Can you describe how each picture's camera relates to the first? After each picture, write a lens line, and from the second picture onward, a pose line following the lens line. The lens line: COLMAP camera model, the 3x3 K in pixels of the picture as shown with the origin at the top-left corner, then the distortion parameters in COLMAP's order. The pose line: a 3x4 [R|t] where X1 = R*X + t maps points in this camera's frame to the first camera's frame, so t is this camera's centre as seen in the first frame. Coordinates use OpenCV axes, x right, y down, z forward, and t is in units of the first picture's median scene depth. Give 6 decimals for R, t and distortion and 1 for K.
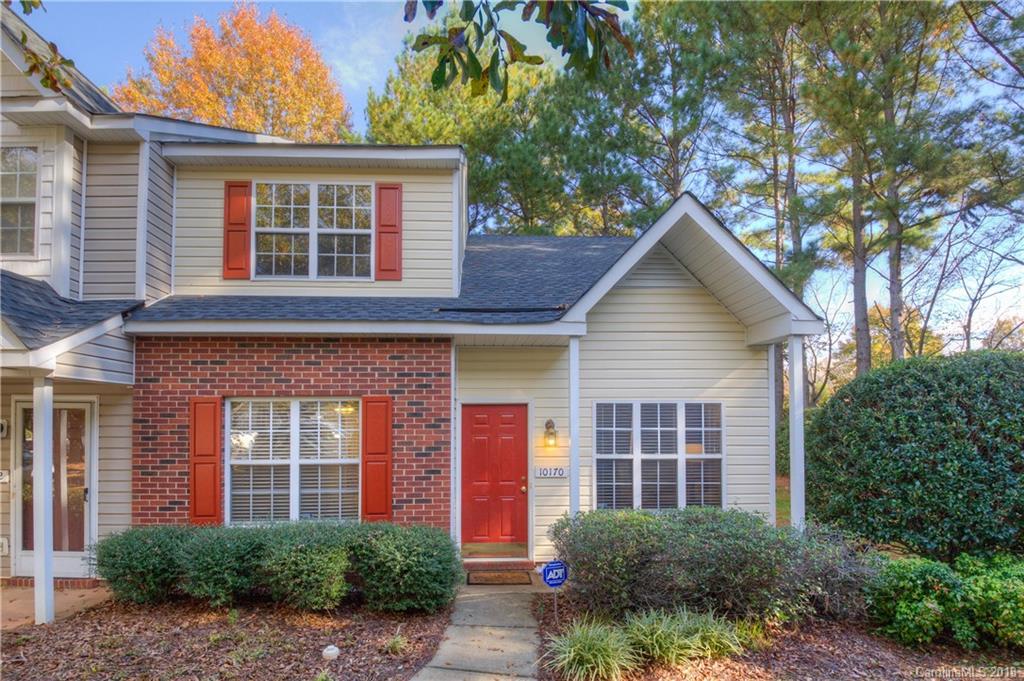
lens RADIAL K [[502.6, 0, 486.1], [0, 502.6, 409.2], [0, 0, 1]] dist [0.001677, -0.016043]
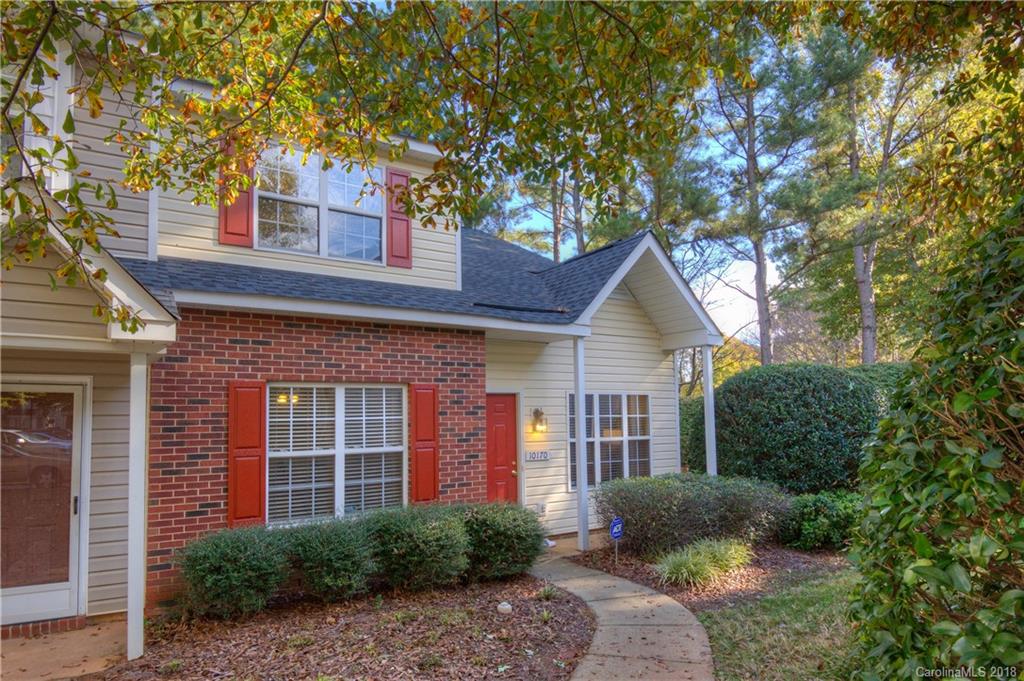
lens RADIAL K [[586.8, 0, 511.1], [0, 586.8, 374.2], [0, 0, 1]] dist [0.004370, 0.000865]
pose [[0.868119, 0.027969, 0.495567, -0.654418], [-0.003129, 0.998700, -0.050884, 0.014547], [-0.496346, 0.042623, 0.867078, -0.118417]]
